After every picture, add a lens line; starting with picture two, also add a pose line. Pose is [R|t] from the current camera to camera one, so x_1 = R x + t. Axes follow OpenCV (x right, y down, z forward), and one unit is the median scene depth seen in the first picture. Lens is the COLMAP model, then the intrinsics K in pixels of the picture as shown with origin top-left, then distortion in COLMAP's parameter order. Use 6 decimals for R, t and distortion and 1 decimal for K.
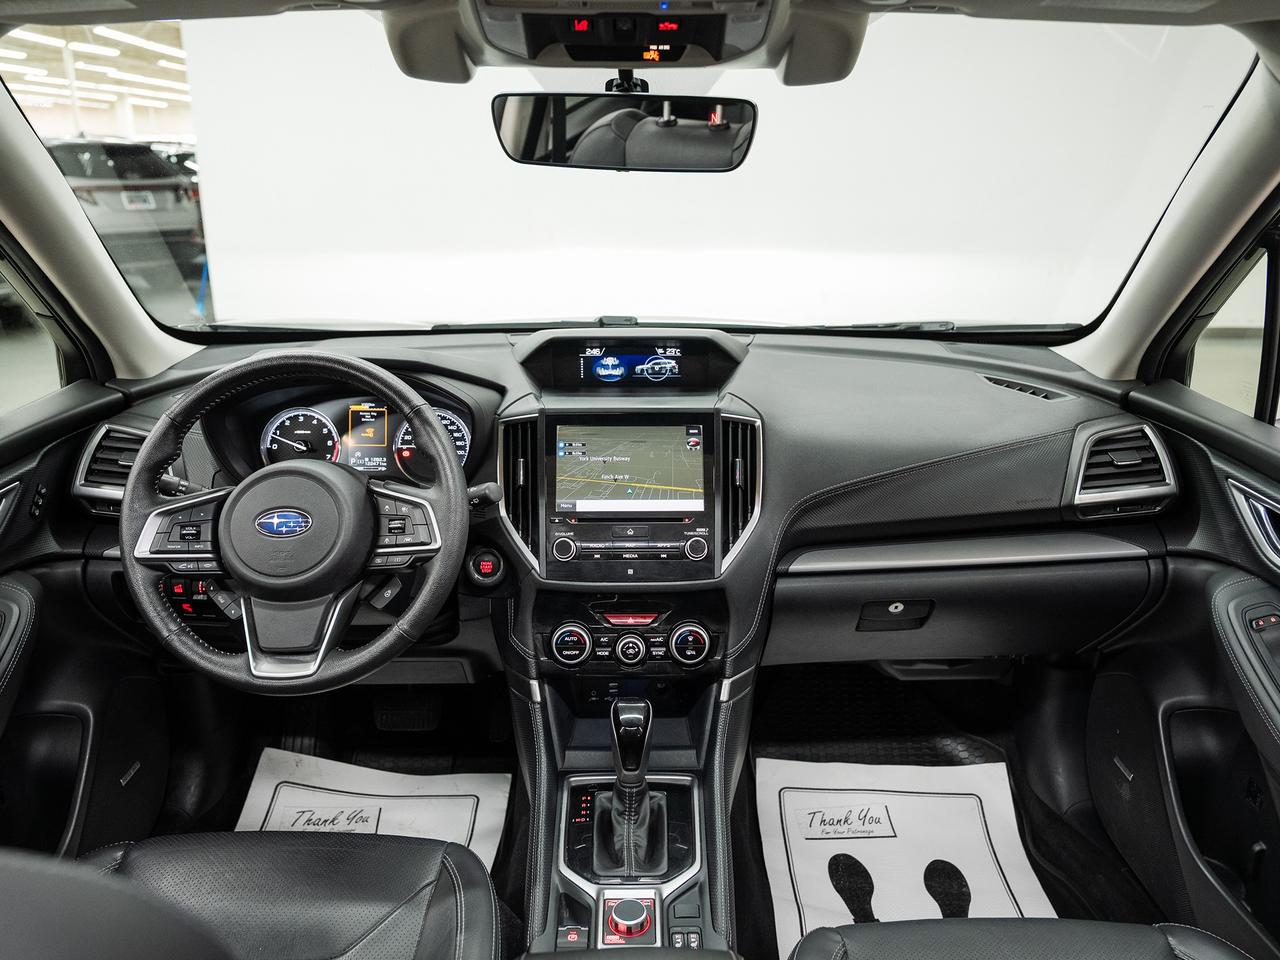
lens RADIAL K [[951.1, 0, 636.7], [0, 951.1, 486.7], [0, 0, 1]] dist [-0.000398, -0.008712]
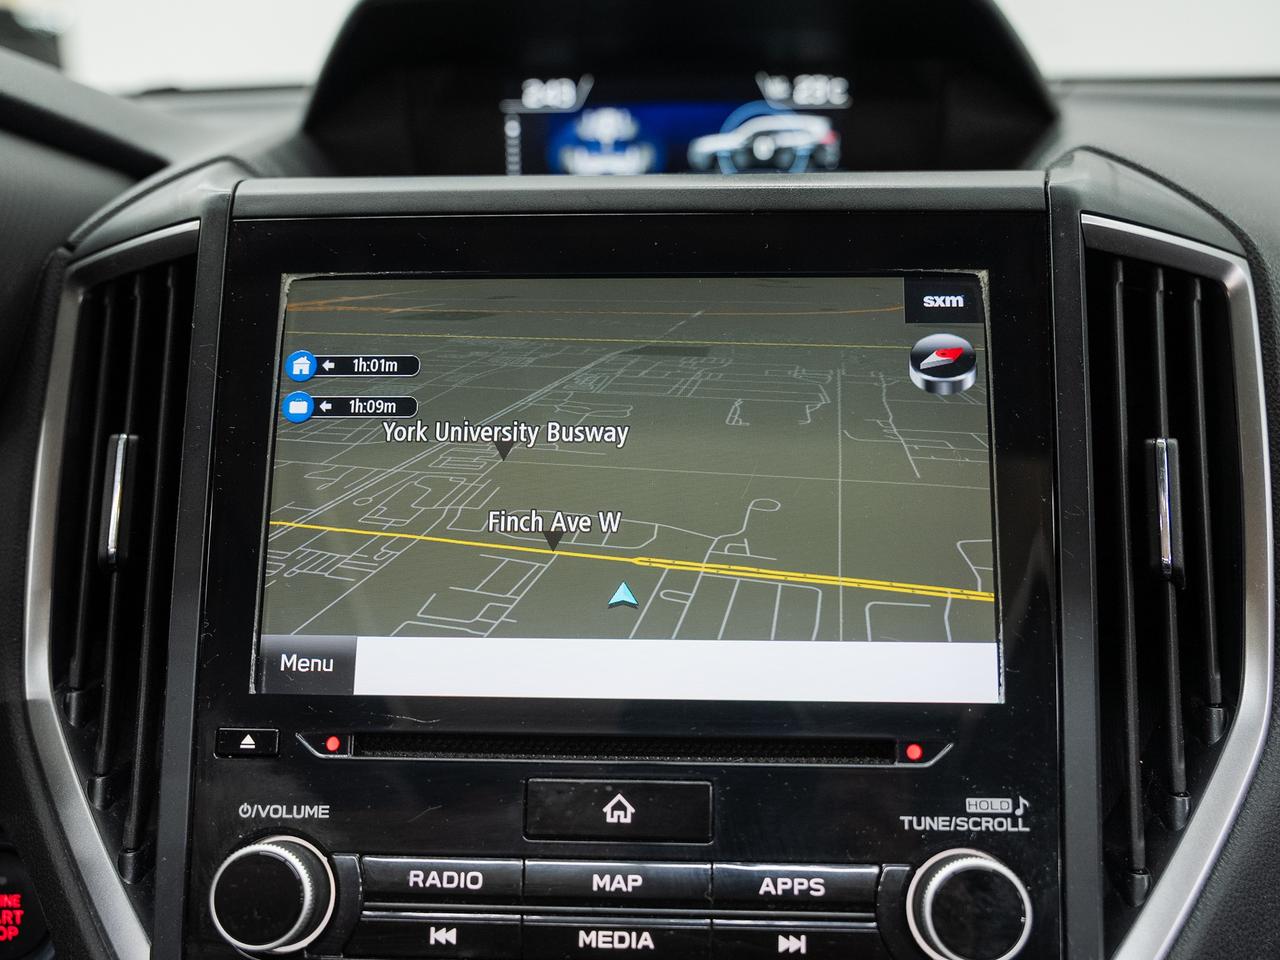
lens RADIAL K [[1324.8, 0, 636.0], [0, 1324.8, 516.8], [0, 0, 1]] dist [-0.014536, 0.000000]
pose [[0.997283, 0.008735, -0.073152, 0.015639], [-0.008574, 0.999960, 0.002519, -0.012427], [0.073171, -0.001885, 0.997318, 0.722066]]
